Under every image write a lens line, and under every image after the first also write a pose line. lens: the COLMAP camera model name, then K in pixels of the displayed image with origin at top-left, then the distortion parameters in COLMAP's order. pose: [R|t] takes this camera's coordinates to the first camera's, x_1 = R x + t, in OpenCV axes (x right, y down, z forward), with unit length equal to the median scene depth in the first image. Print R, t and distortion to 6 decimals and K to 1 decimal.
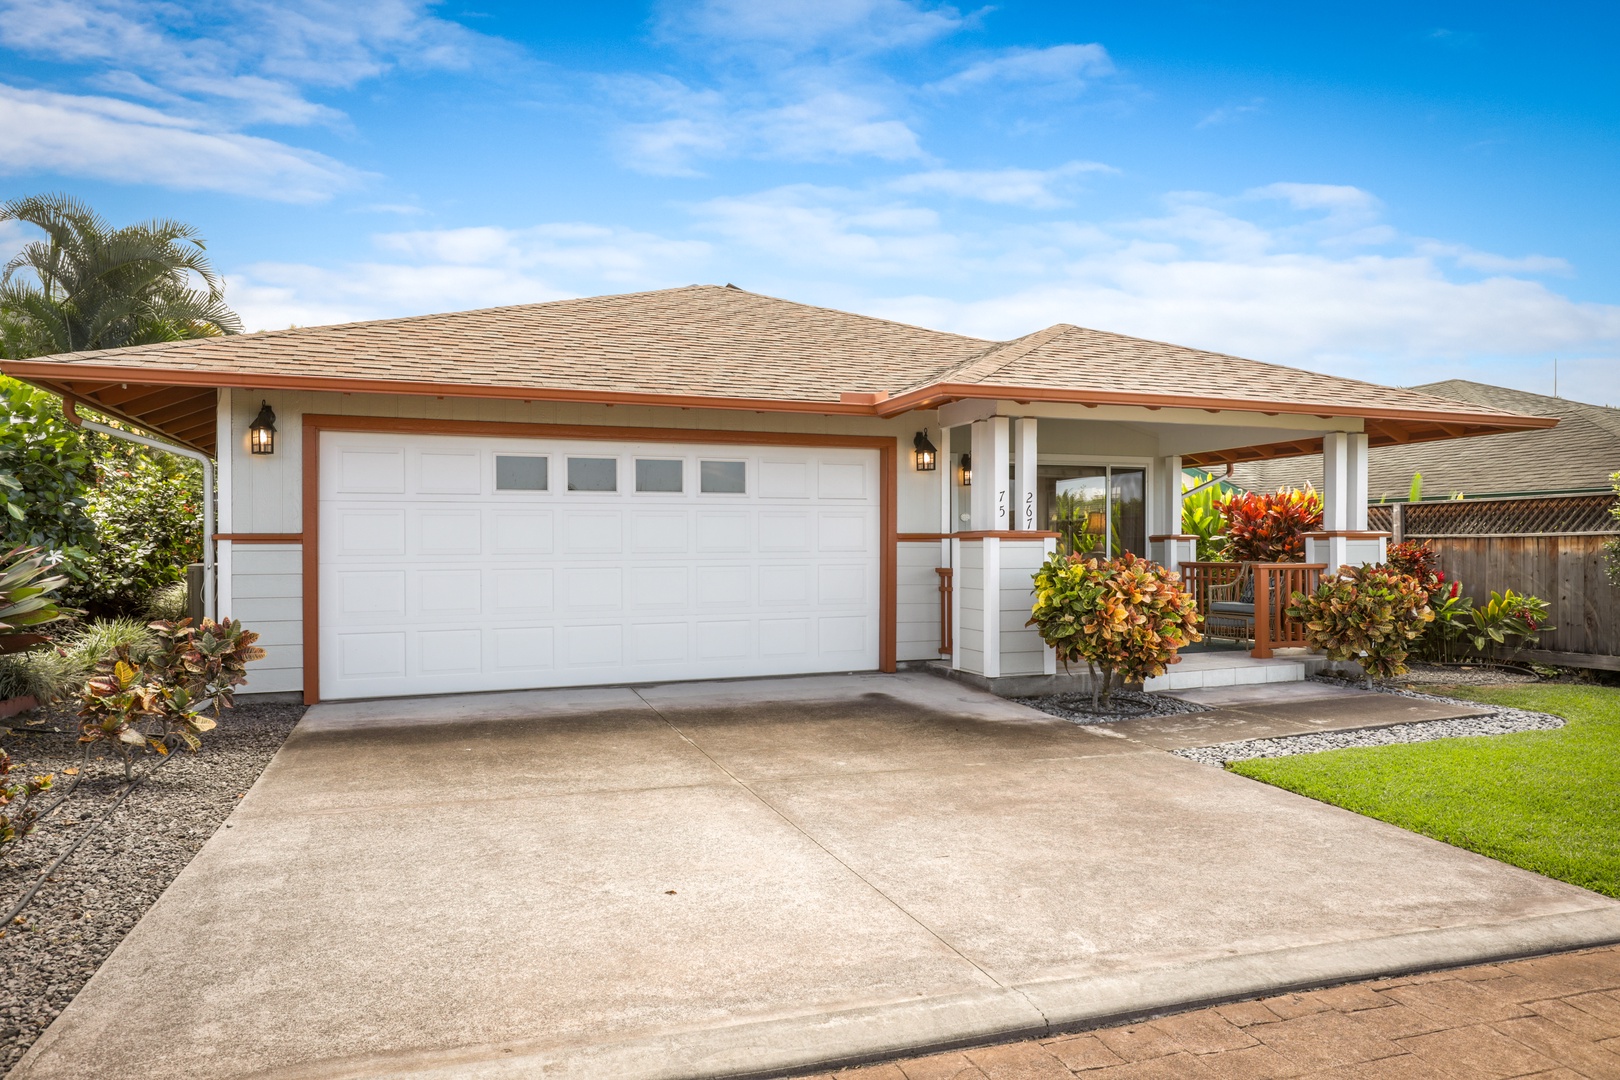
lens RADIAL K [[822.3, 0, 810.0], [0, 822.3, 540.0], [0, 0, 1]] dist [-0.000291, 0.000151]
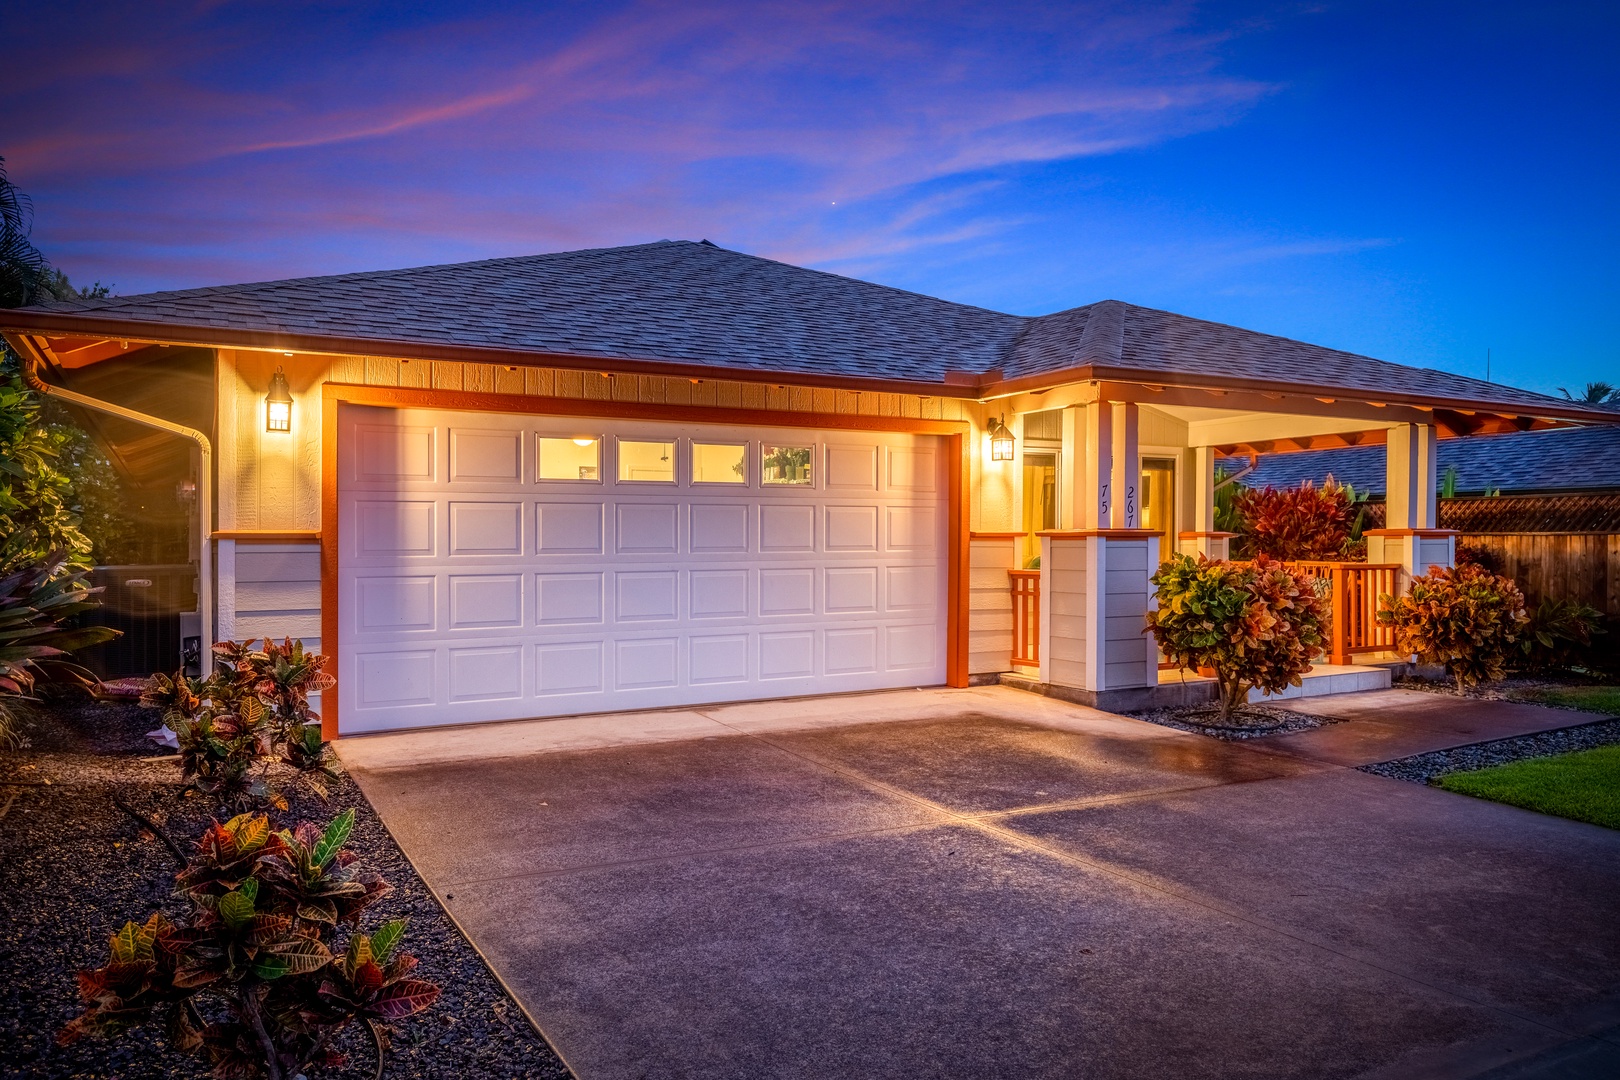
lens RADIAL K [[927.8, 0, 808.7], [0, 927.8, 560.3], [0, 0, 1]] dist [-0.000790, -0.000090]
pose [[0.993401, -0.003392, 0.114646, -0.208414], [0.000298, 0.999636, 0.026992, -0.005144], [-0.114696, -0.026780, 0.993040, 0.023251]]
